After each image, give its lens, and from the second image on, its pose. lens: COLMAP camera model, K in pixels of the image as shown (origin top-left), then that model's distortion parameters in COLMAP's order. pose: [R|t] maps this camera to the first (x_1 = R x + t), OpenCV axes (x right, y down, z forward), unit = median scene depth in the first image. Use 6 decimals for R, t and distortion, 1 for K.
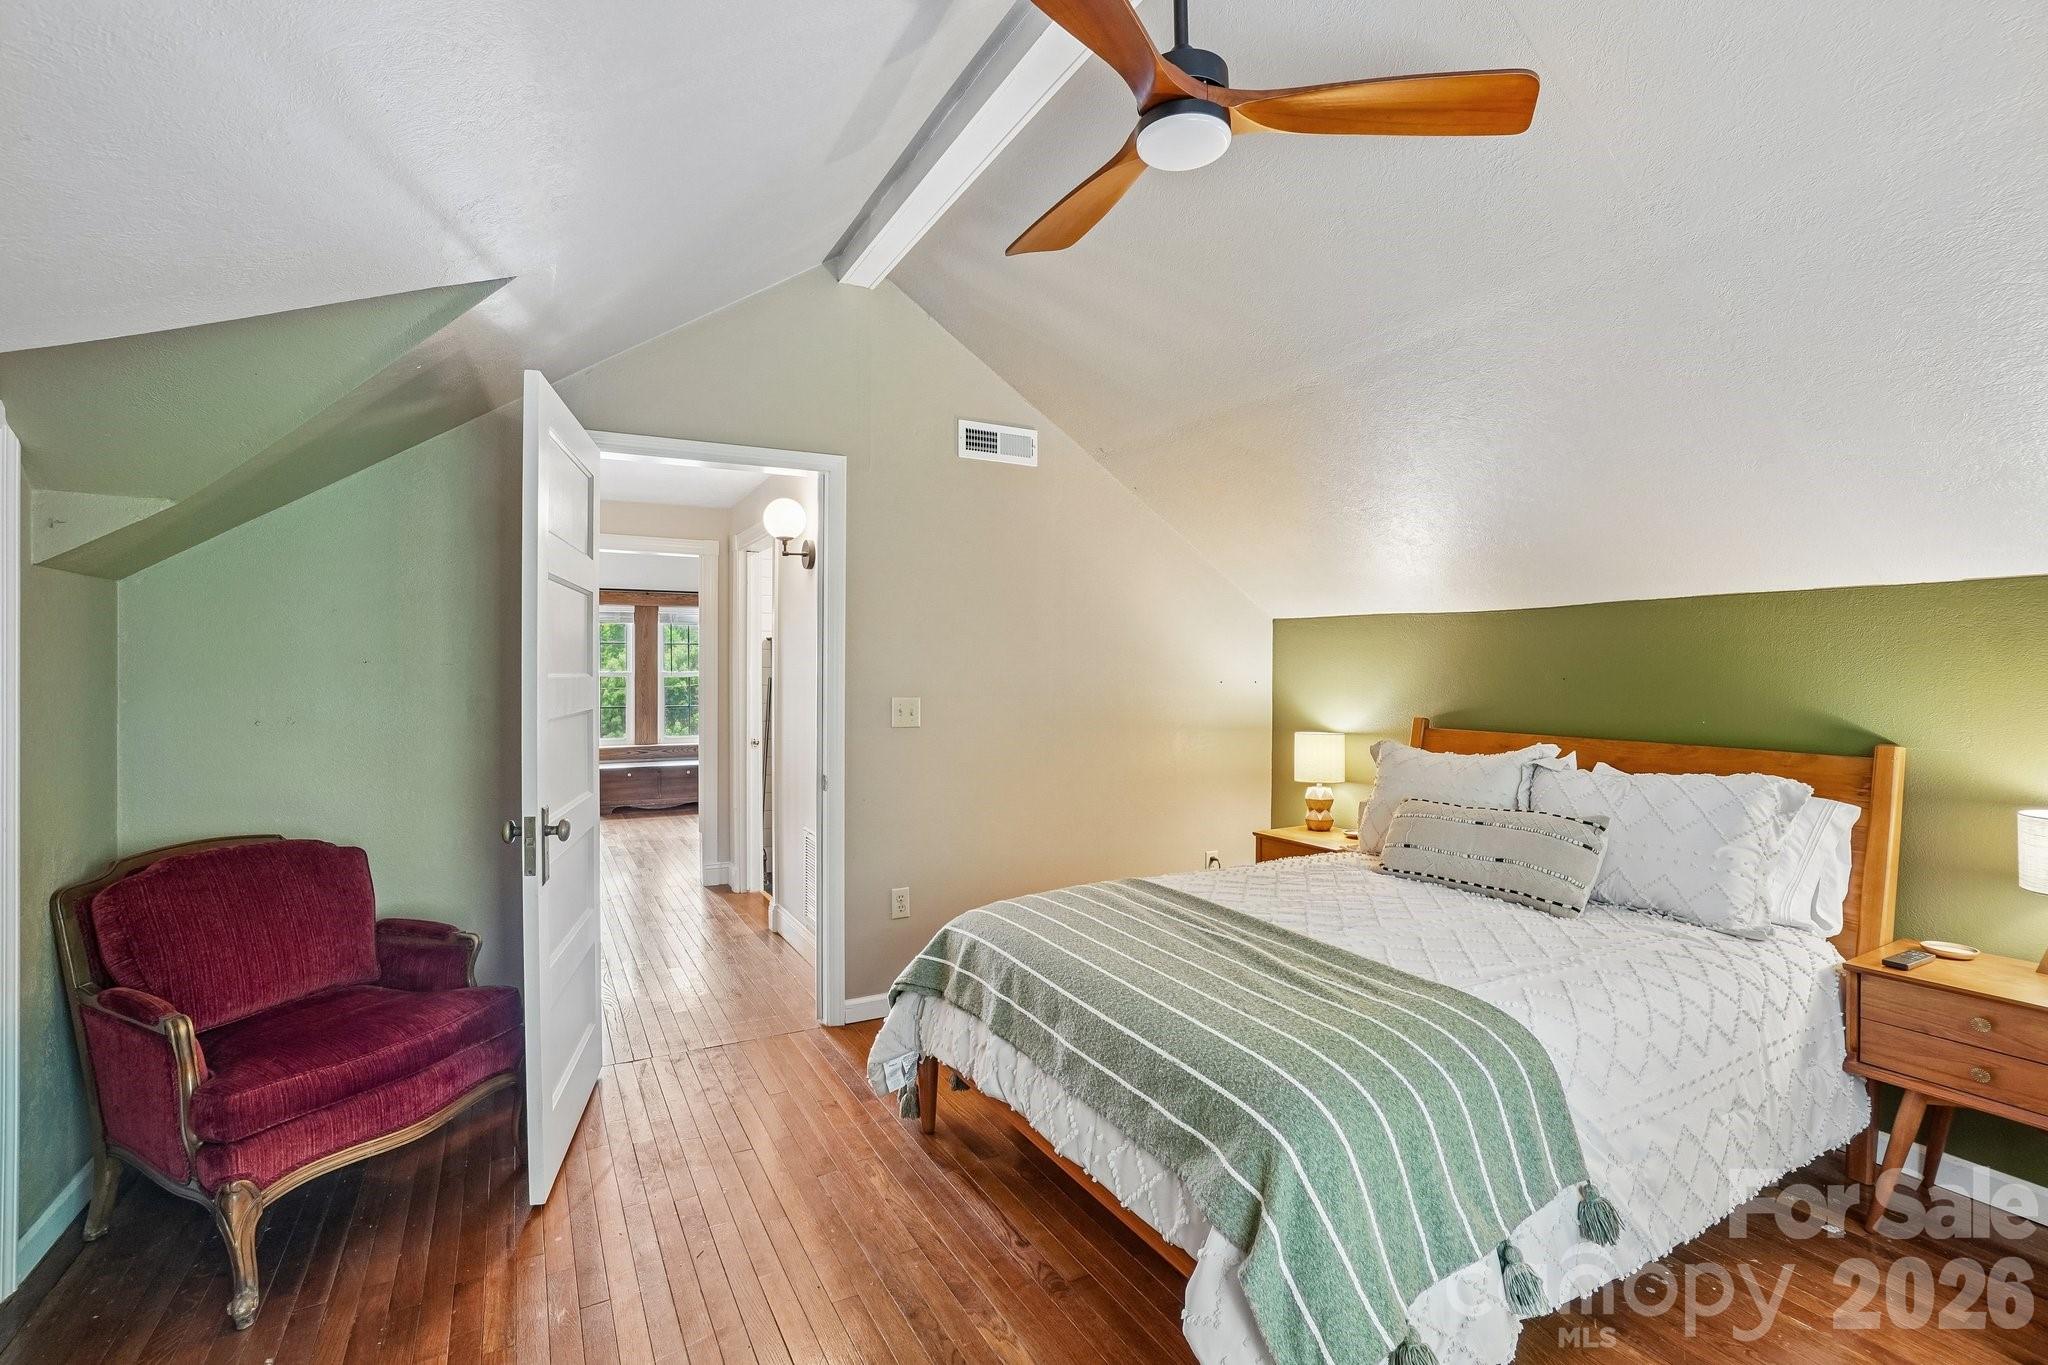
lens RADIAL K [[916.6, 0, 1026.2], [0, 916.6, 679.0], [0, 0, 1]] dist [-0.039460, 0.003380]
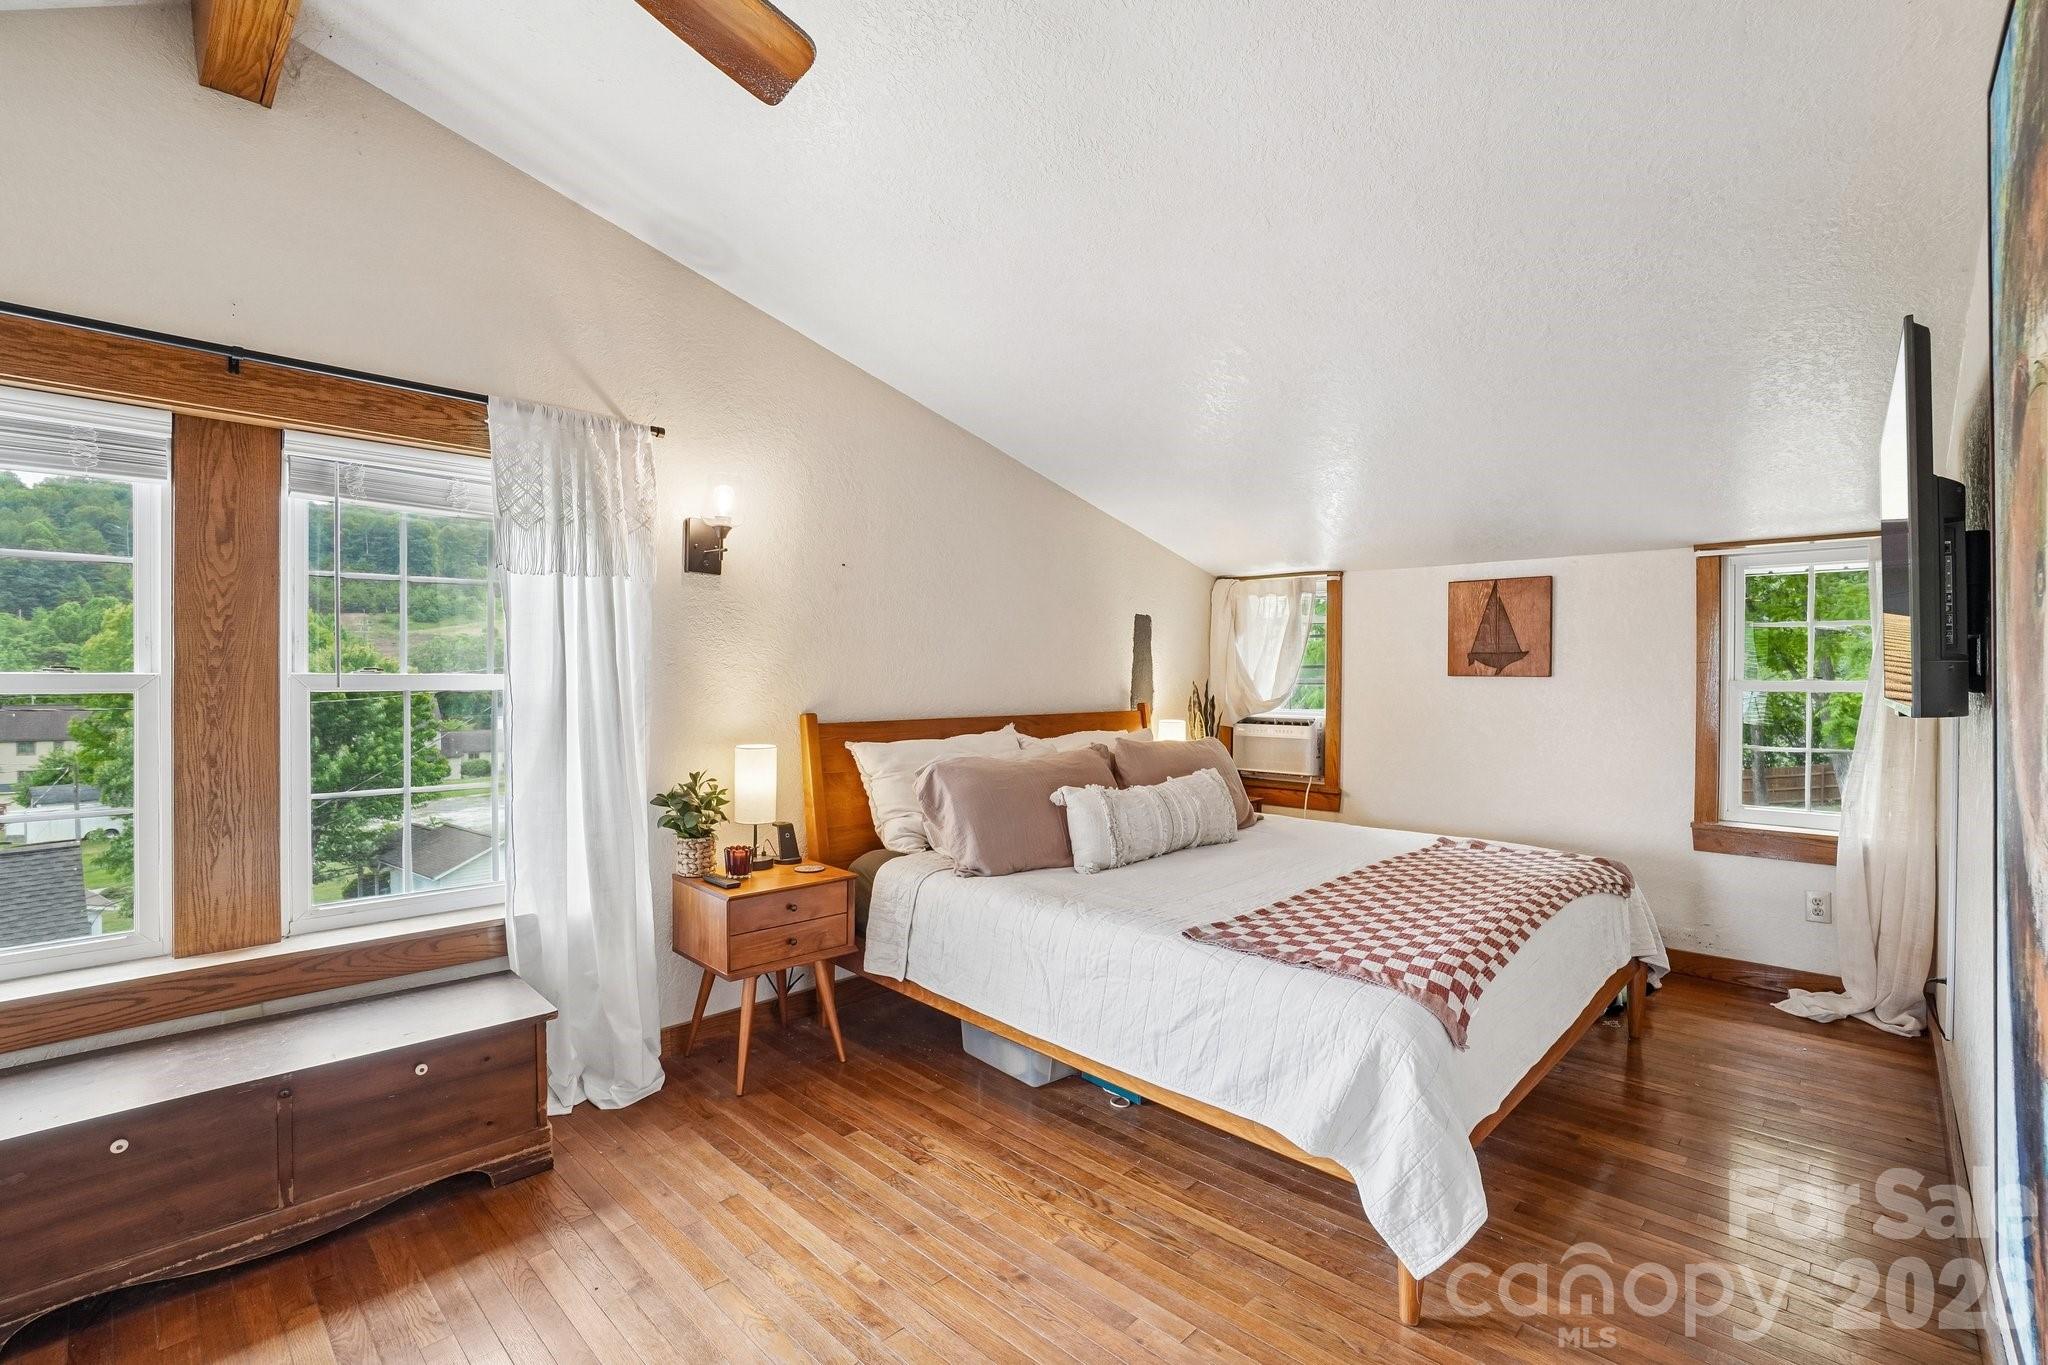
lens RADIAL K [[916.6, 0, 1078.2], [0, 916.6, 671.2], [0, 0, 1]] dist [-0.039460, 0.003380]
pose [[0.949745, 0.011244, 0.312822, -0.264621], [-0.008152, 0.999904, -0.011189, -0.008748], [-0.312917, 0.008076, 0.949746, 0.682536]]
